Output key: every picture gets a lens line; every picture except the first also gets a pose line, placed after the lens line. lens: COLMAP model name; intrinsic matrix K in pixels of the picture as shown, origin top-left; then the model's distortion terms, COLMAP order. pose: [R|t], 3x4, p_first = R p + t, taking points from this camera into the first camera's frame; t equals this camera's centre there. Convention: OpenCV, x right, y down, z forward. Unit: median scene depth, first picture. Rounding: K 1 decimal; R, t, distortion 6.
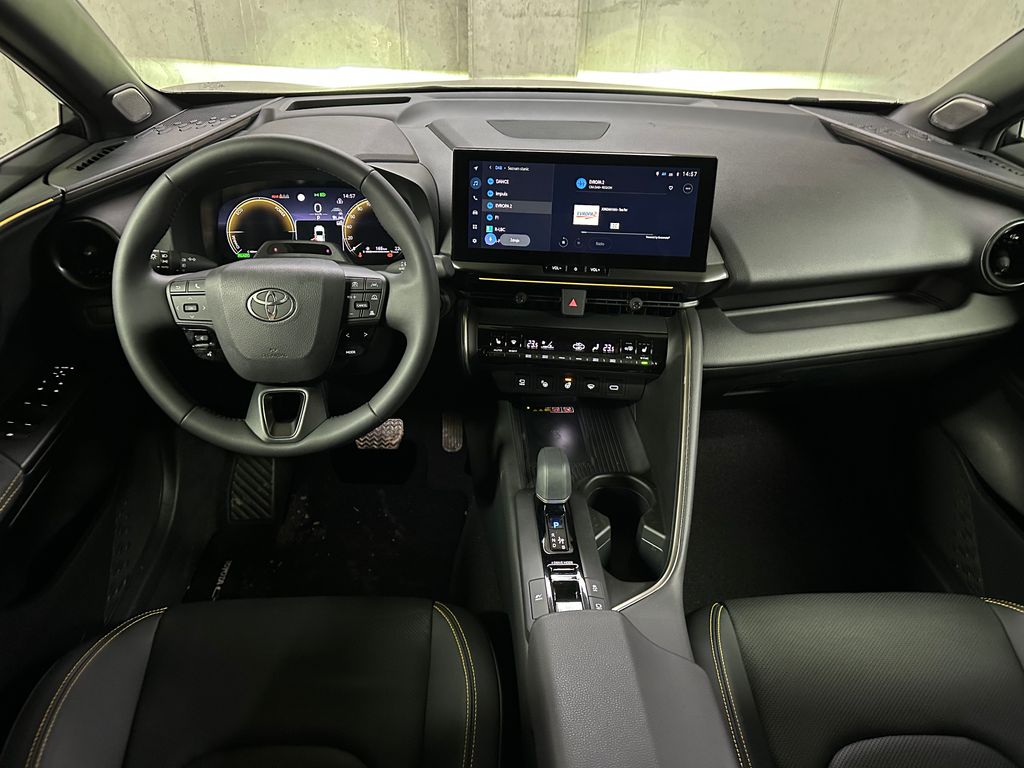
lens RADIAL K [[725.9, 0, 507.7], [0, 725.9, 419.9], [0, 0, 1]] dist [-0.002878, -0.008833]
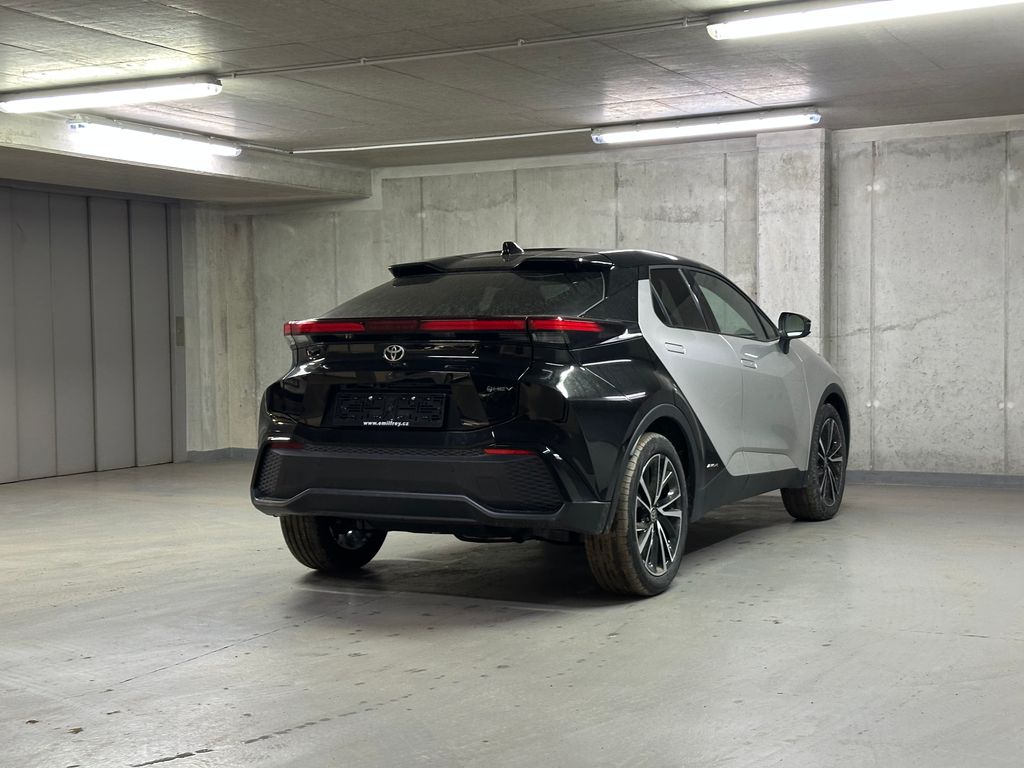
lens RADIAL K [[1420.7, 0, 512.0], [0, 1420.7, 384.0], [0, 0, 1]] dist [0.183644, -0.362280]
pose [[0.862576, -0.015328, -0.505695, 3.232185], [-0.253755, 0.851615, -0.458650, 3.460120], [0.437688, 0.523943, 0.730694, -4.690407]]
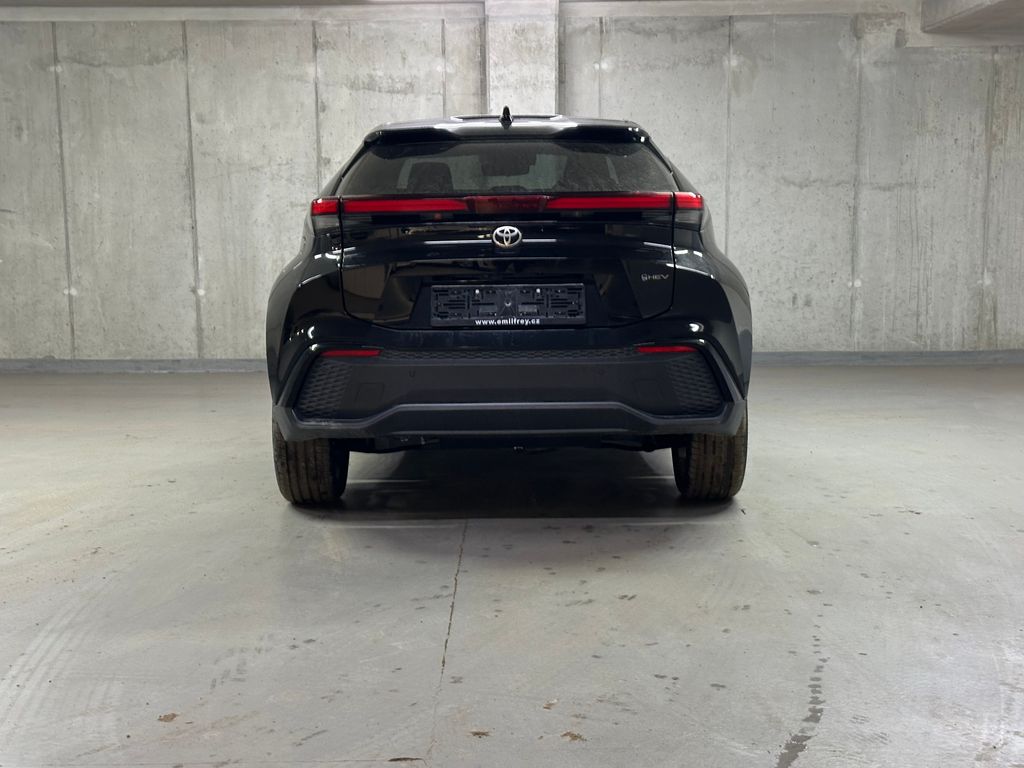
lens RADIAL K [[1427.6, 0, 502.7], [0, 1427.6, 397.6], [0, 0, 1]] dist [0.190285, -0.409919]
pose [[0.998481, -0.028486, -0.047163, 0.330116], [0.004622, 0.896265, -0.443495, 3.457758], [0.054904, 0.442603, 0.895035, -4.823266]]
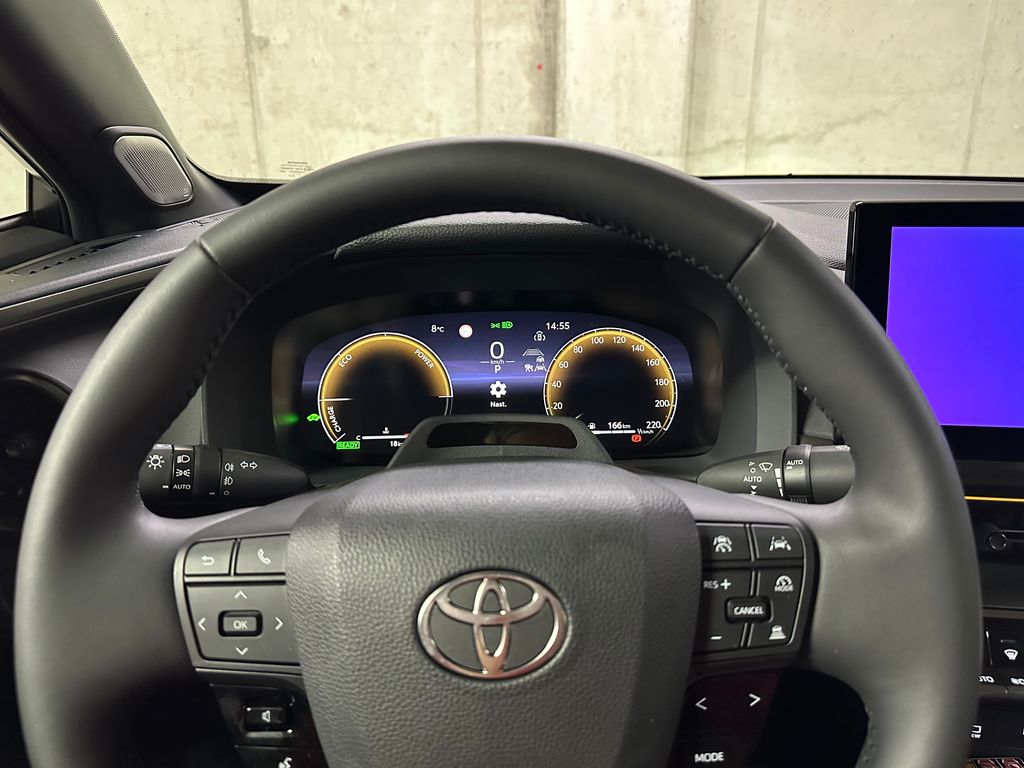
lens RADIAL K [[744.2, 0, 512.0], [0, 744.2, 384.0], [0, 0, 1]] dist [-0.012506, -0.009488]
pose [[0.999159, -0.018270, -0.036716, -0.233063], [0.008076, 0.965413, -0.260599, -0.134096], [0.040208, 0.260083, 0.964749, 0.507118]]
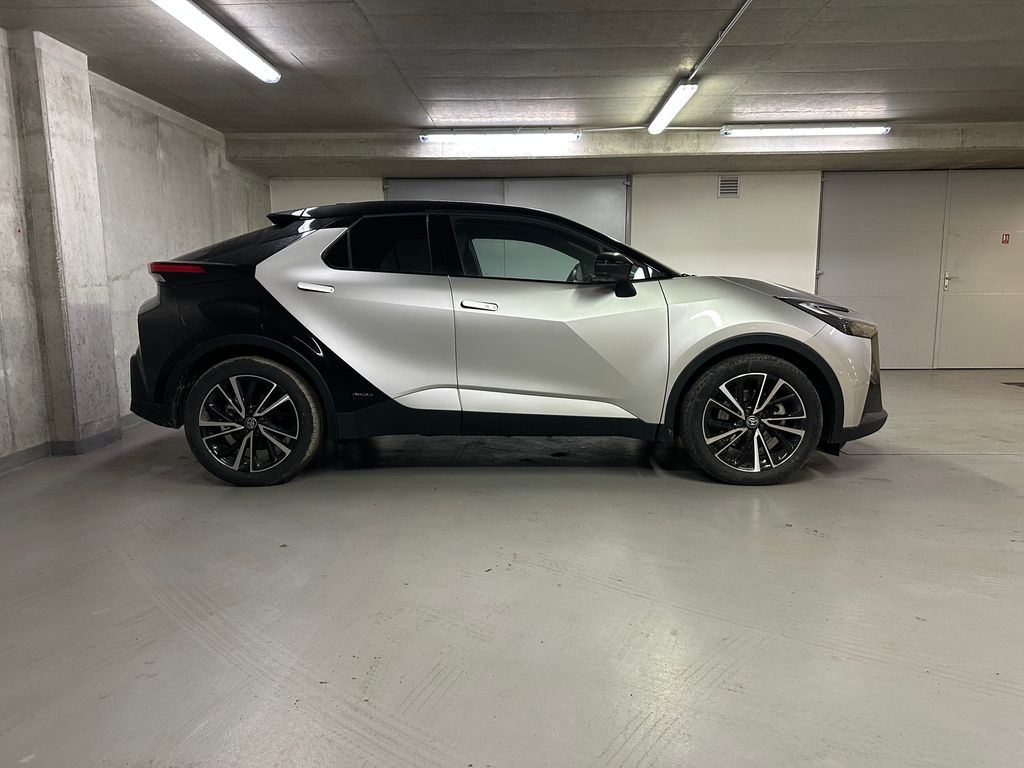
lens RADIAL K [[721.2, 0, 515.5], [0, 721.2, 387.2], [0, 0, 1]] dist [0.004279, -0.008409]
pose [[0.060808, -0.167867, 0.983932, -4.021495], [0.564465, 0.818776, 0.104805, -0.103014], [-0.823214, 0.549023, 0.144543, 0.444039]]
